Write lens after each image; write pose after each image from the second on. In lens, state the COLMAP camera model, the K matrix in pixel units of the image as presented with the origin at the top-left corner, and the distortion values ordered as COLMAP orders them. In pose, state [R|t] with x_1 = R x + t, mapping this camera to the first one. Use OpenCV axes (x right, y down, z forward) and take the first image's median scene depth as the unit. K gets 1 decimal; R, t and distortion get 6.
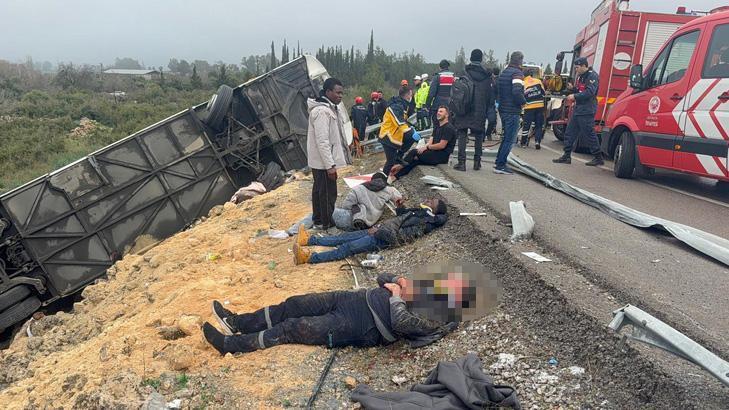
lens RADIAL K [[565.0, 0, 364.5], [0, 565.0, 205.0], [0, 0, 1]] dist [0.002236, -0.114239]
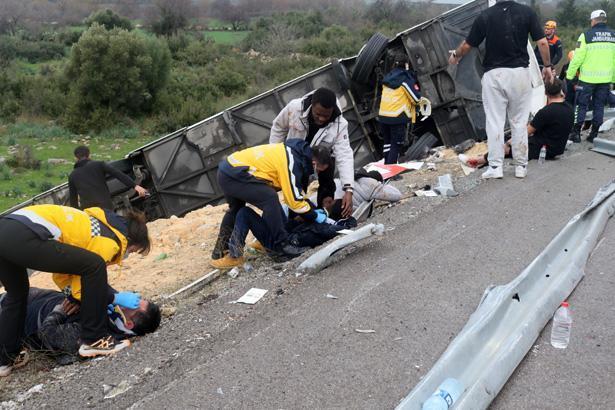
lens RADIAL K [[741.7, 0, 307.5], [0, 741.7, 205.0], [0, 0, 1]] dist [-0.115438, 0.027713]
pose [[0.834298, 0.128168, -0.536208, 0.267135], [-0.107123, 0.991752, 0.070381, -0.033493], [0.540806, -0.001279, 0.841146, 0.064197]]
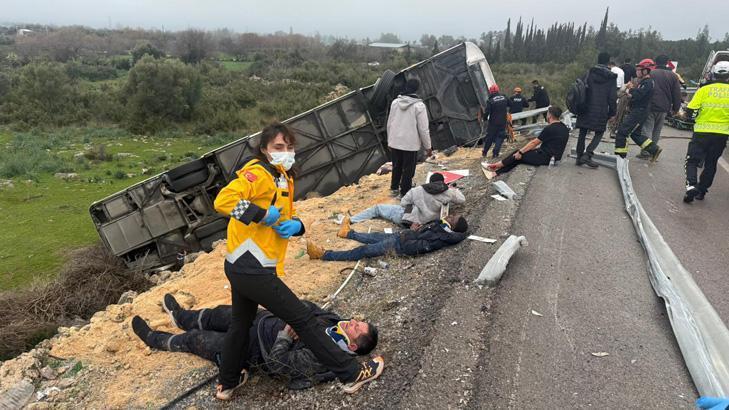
lens RADIAL K [[474.3, 0, 364.5], [0, 474.3, 205.0], [0, 0, 1]] dist [0.088768, -0.189444]
pose [[0.908379, 0.136313, -0.395305, 0.130010], [-0.100862, 0.988887, 0.109225, -0.043602], [0.405801, -0.059346, 0.912033, 0.085968]]
